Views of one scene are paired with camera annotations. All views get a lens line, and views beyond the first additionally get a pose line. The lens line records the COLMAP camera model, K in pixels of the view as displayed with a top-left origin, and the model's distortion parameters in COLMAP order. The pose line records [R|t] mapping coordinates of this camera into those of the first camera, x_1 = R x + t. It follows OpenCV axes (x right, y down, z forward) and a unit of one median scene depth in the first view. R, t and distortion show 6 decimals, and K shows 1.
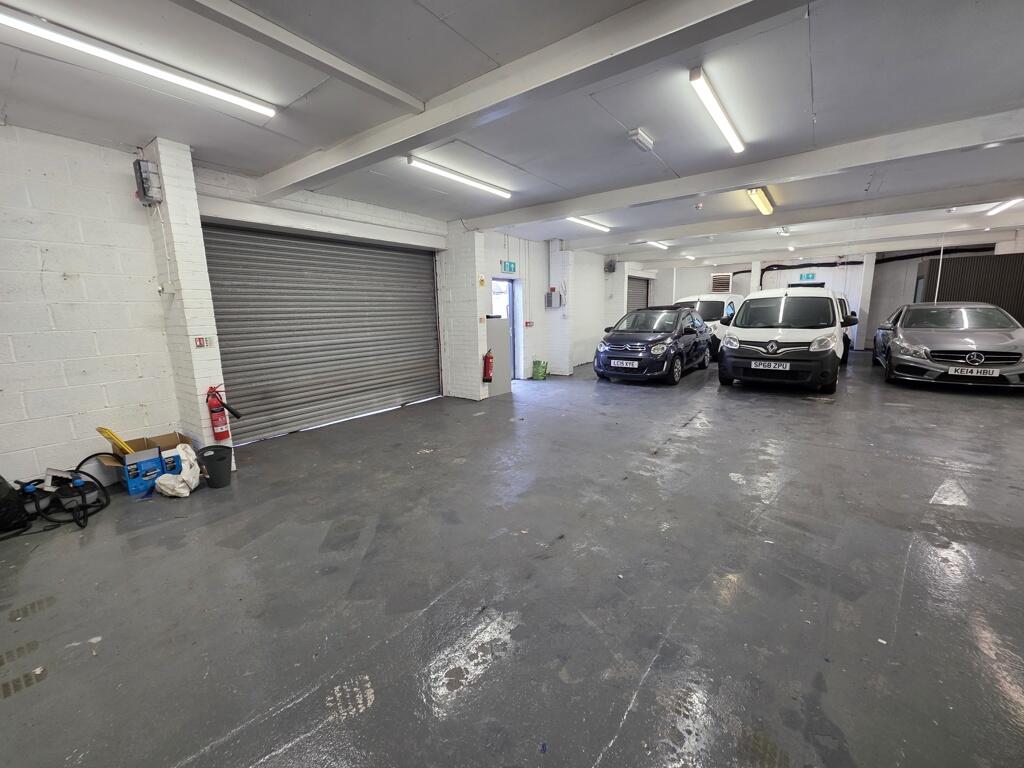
lens RADIAL K [[408.2, 0, 510.5], [0, 408.2, 376.9], [0, 0, 1]] dist [0.004101, -0.000164]
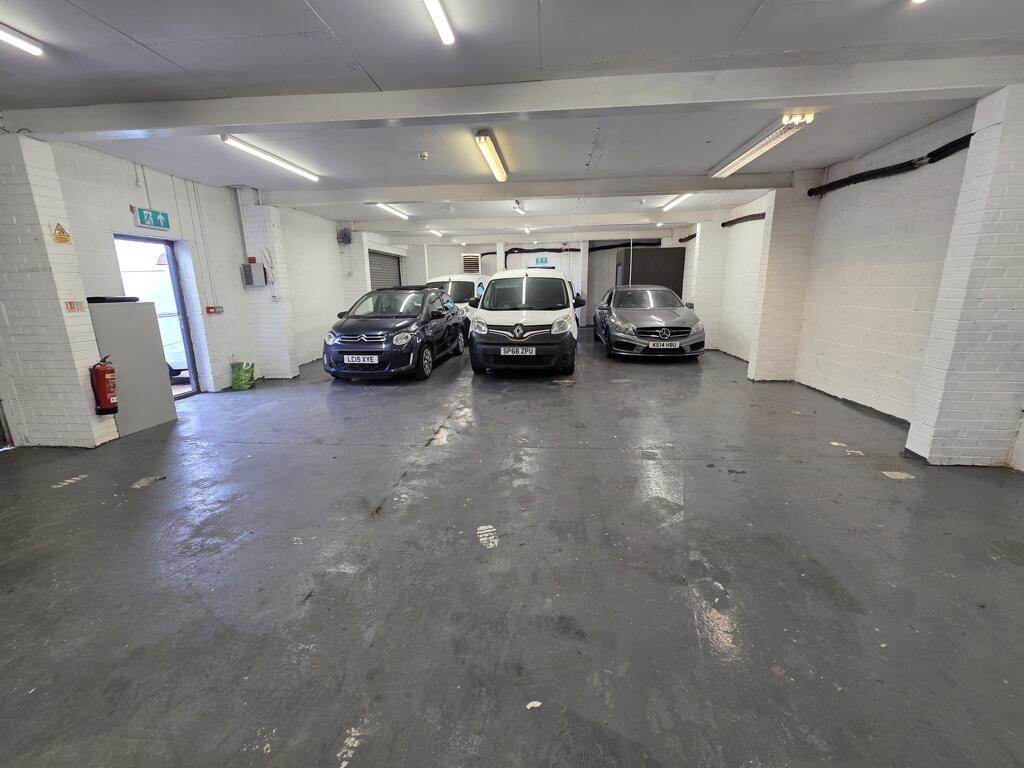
lens RADIAL K [[408.2, 0, 511.5], [0, 408.2, 382.8], [0, 0, 1]] dist [0.004101, -0.000164]
pose [[0.853568, -0.109673, 0.509307, 0.125410], [0.080069, 0.993593, 0.079768, -0.027783], [-0.514792, -0.027307, 0.856880, 0.186057]]
